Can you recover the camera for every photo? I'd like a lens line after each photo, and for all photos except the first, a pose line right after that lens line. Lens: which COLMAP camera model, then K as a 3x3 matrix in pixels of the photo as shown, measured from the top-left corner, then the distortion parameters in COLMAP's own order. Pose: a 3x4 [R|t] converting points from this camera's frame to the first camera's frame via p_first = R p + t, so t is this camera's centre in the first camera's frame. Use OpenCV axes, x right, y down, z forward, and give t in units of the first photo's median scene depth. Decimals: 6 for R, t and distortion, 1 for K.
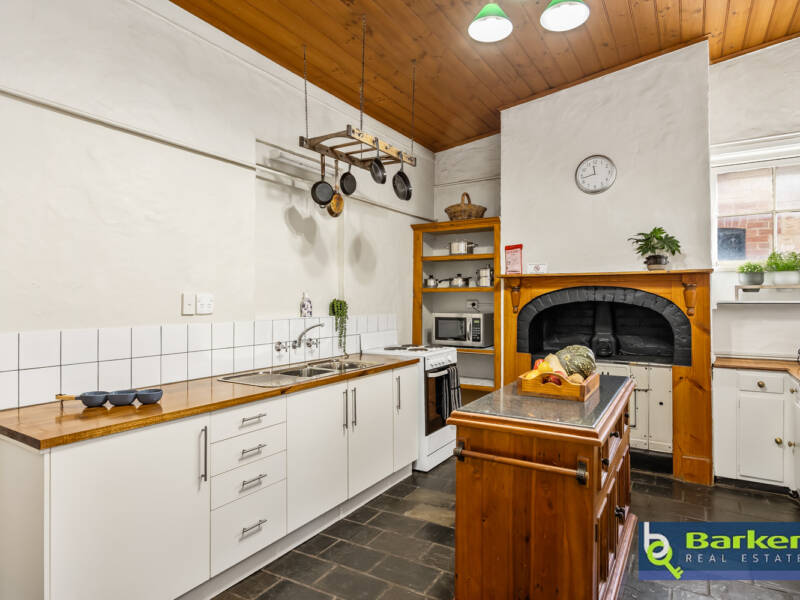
lens RADIAL K [[474.8, 0, 400.0], [0, 474.8, 300.0], [0, 0, 1]] dist [-0.001493, -0.000943]
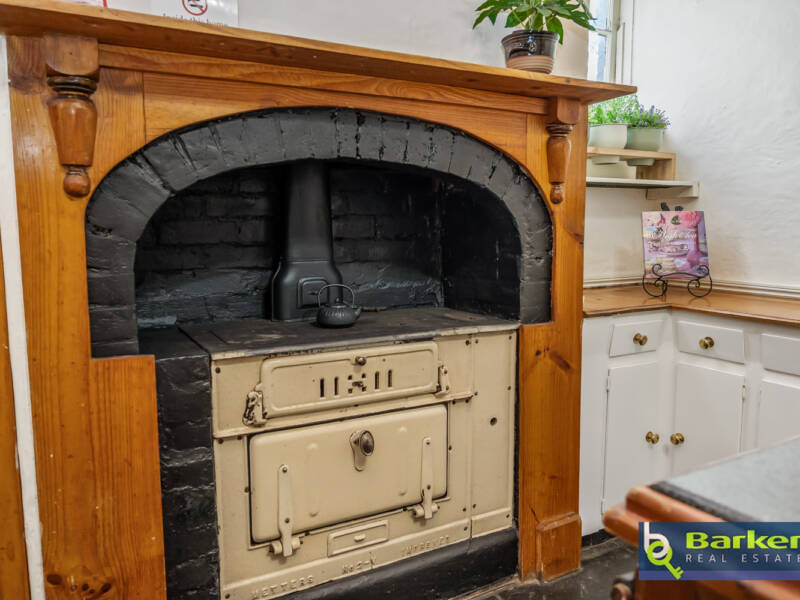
lens RADIAL K [[623.4, 0, 400.0], [0, 623.4, 300.0], [0, 0, 1]] dist [-0.006479, -0.003223]
pose [[0.486506, -0.109506, 0.866787, 0.050761], [0.006714, 0.992553, 0.121626, 0.043593], [-0.873651, -0.053353, 0.483618, 0.736736]]
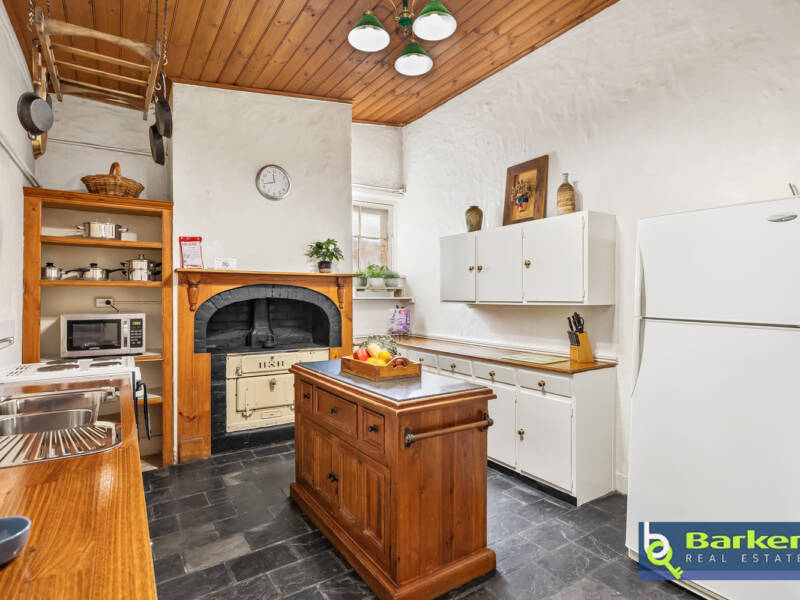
lens RADIAL K [[442.1, 0, 400.0], [0, 442.1, 300.0], [0, 0, 1]] dist [-0.007576, 0.000381]
pose [[0.428692, -0.006571, 0.903427, -0.369404], [0.002190, 0.999978, 0.006235, 0.001529], [-0.903448, -0.000695, 0.428697, 0.283538]]
